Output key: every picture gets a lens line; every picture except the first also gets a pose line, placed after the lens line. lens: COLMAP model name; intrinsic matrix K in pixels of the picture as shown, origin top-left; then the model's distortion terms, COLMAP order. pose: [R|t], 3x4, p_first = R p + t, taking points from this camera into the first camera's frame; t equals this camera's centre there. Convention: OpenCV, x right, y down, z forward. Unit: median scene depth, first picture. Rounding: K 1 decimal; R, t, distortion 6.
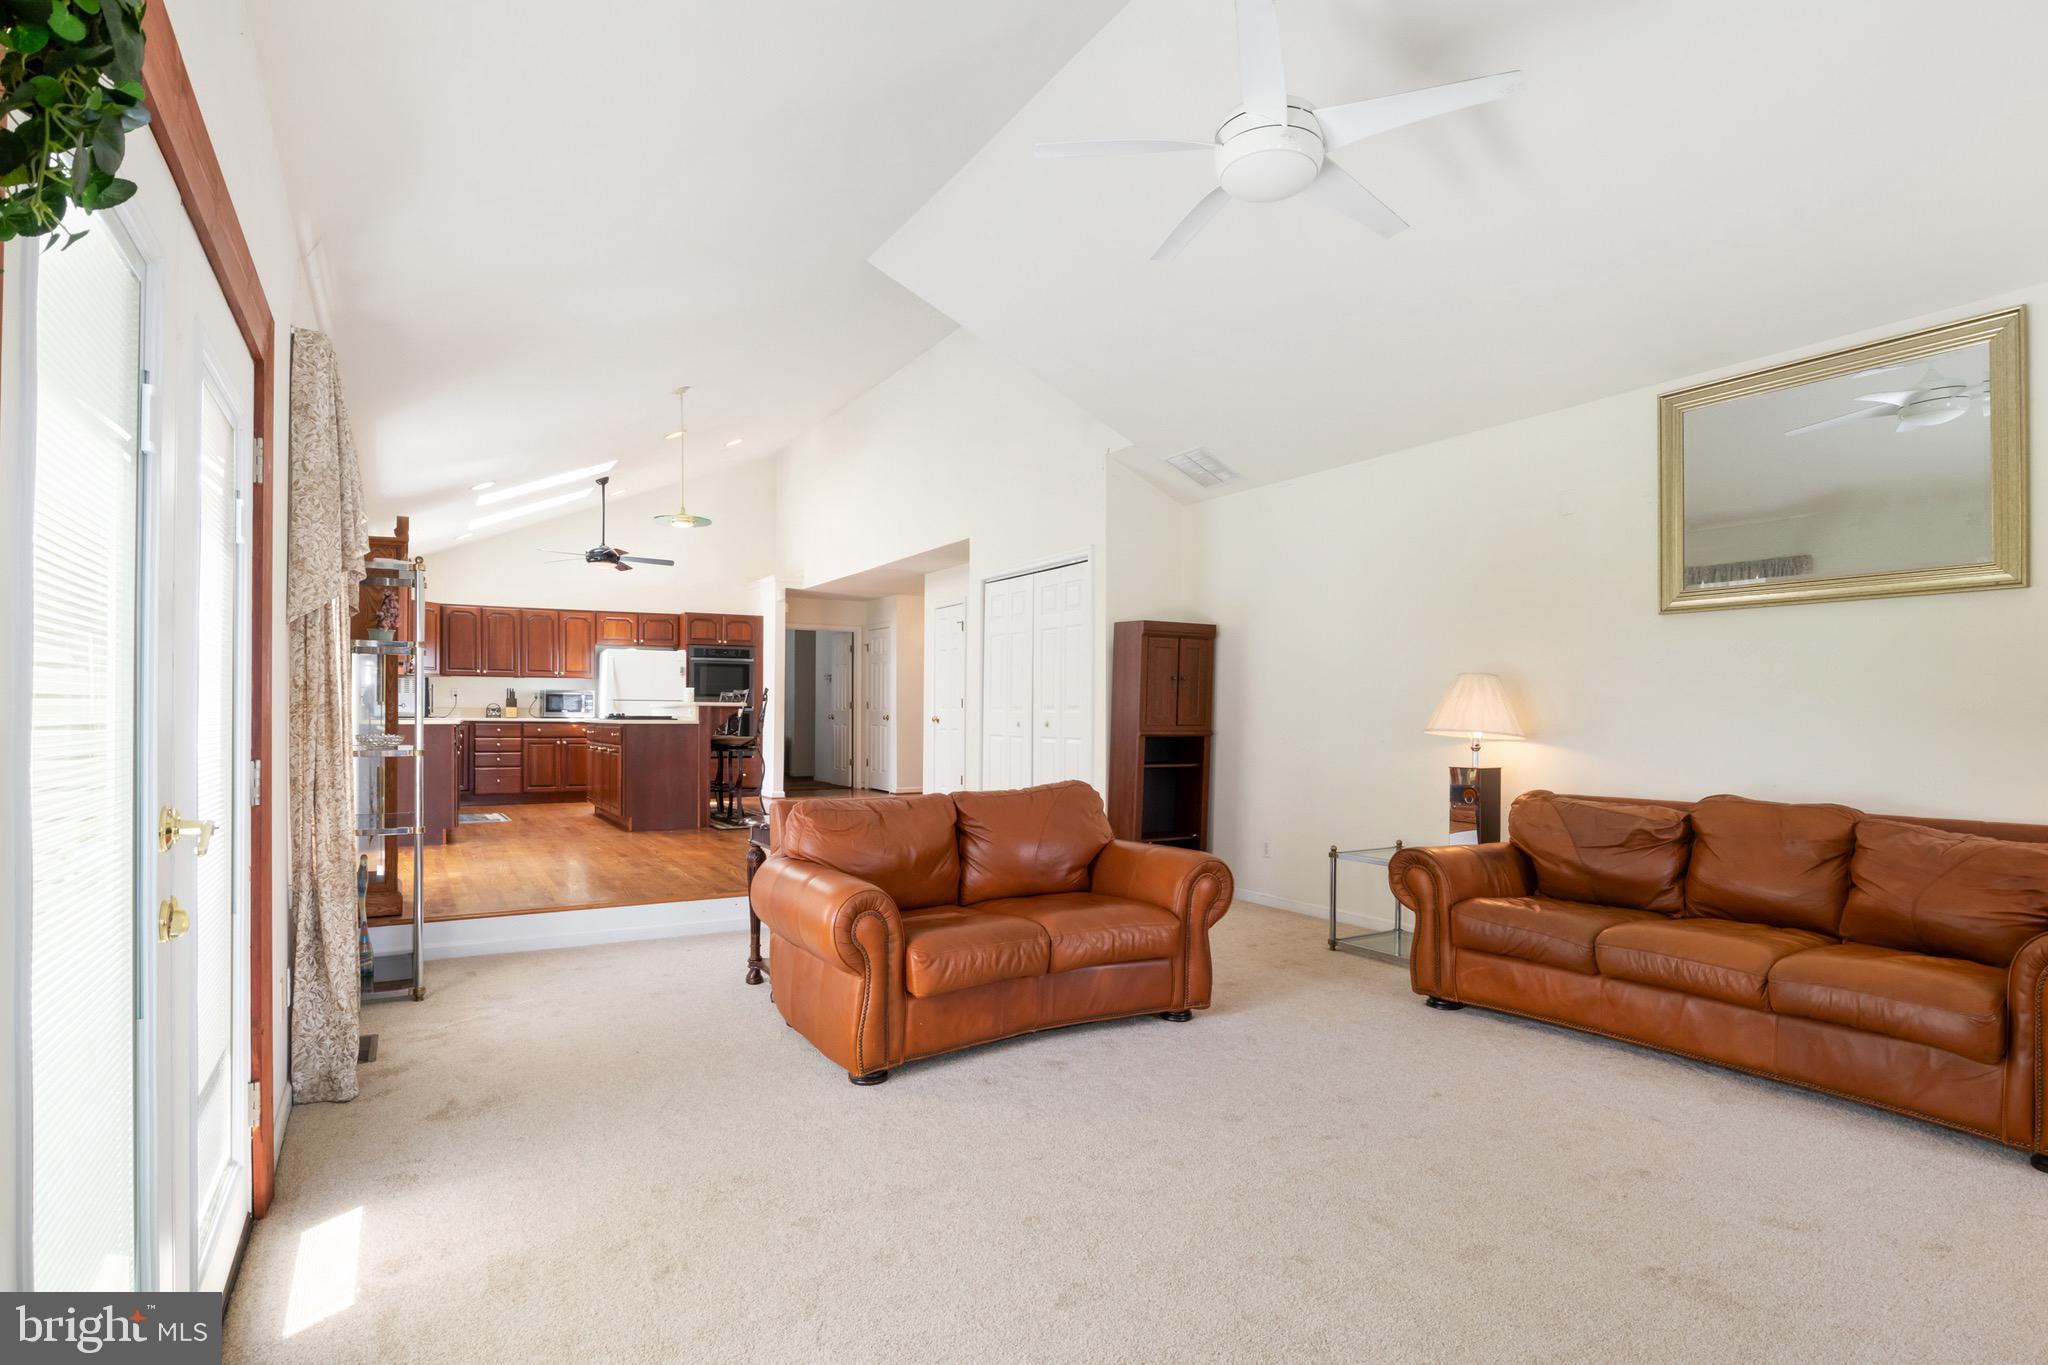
lens RADIAL K [[1037.7, 0, 1024.8], [0, 1037.7, 731.6], [0, 0, 1]] dist [-0.019001, -0.000089]
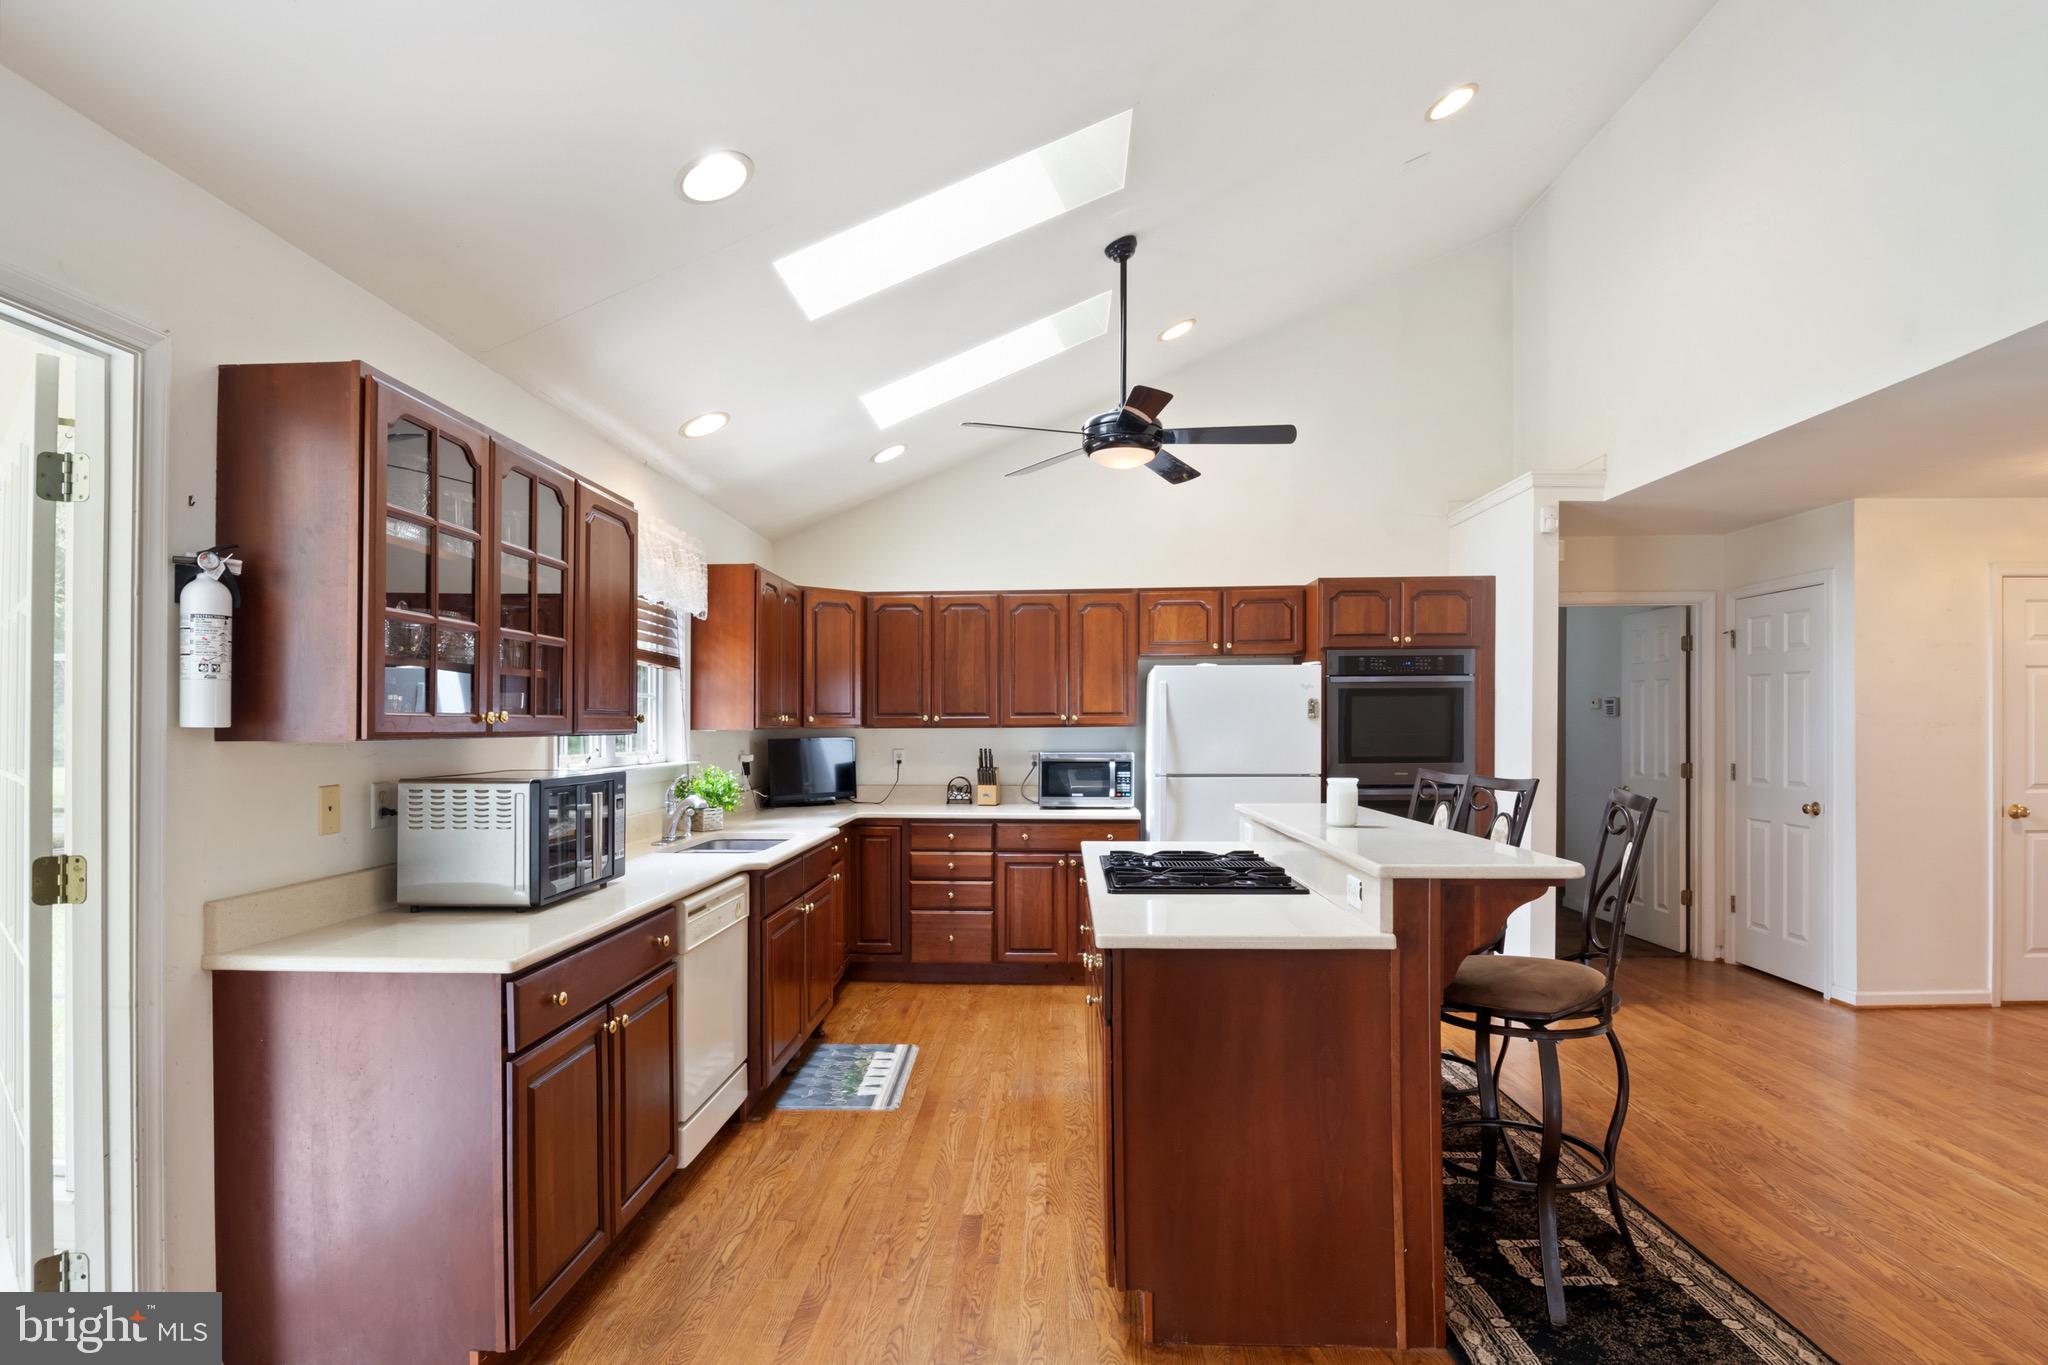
lens RADIAL K [[1050.9, 0, 1026.9], [0, 1050.9, 715.6], [0, 0, 1]] dist [-0.020380, -0.000132]
pose [[0.840054, -0.012385, -0.542361, -0.193824], [-0.000958, 0.999704, -0.024313, -0.045363], [0.542501, 0.020944, 0.839794, 0.566307]]
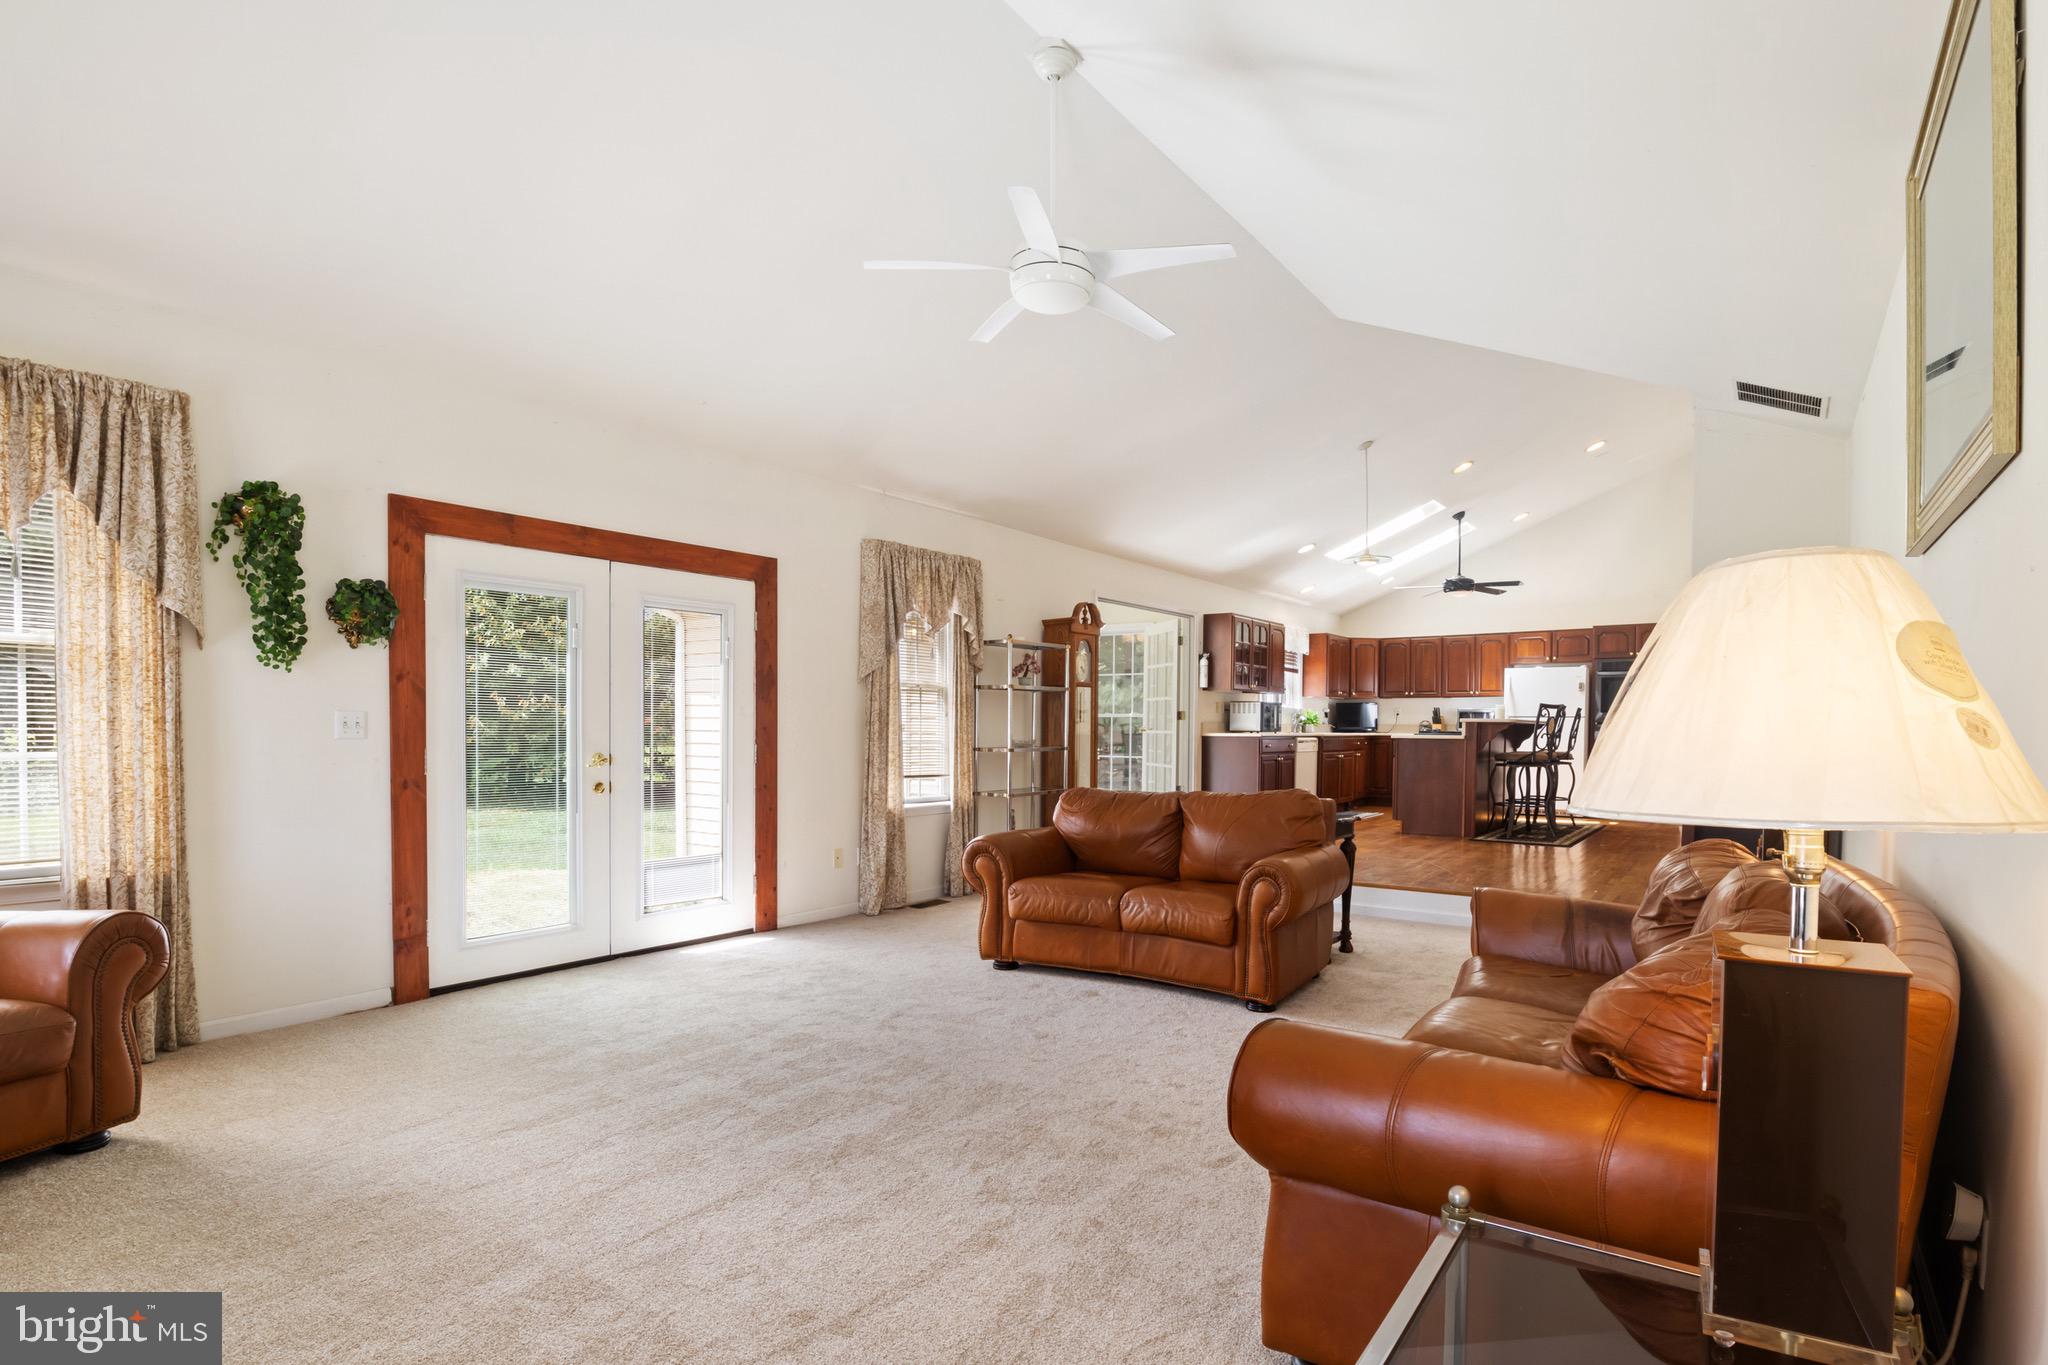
lens RADIAL K [[1054.2, 0, 1026.3], [0, 1054.2, 758.7], [0, 0, 1]] dist [0.001274, 0.000008]
pose [[0.402804, 0.027295, -0.914879, 0.381368], [-0.019454, 0.999585, 0.021257, -0.001488], [0.915079, 0.009236, 0.403168, 0.120123]]
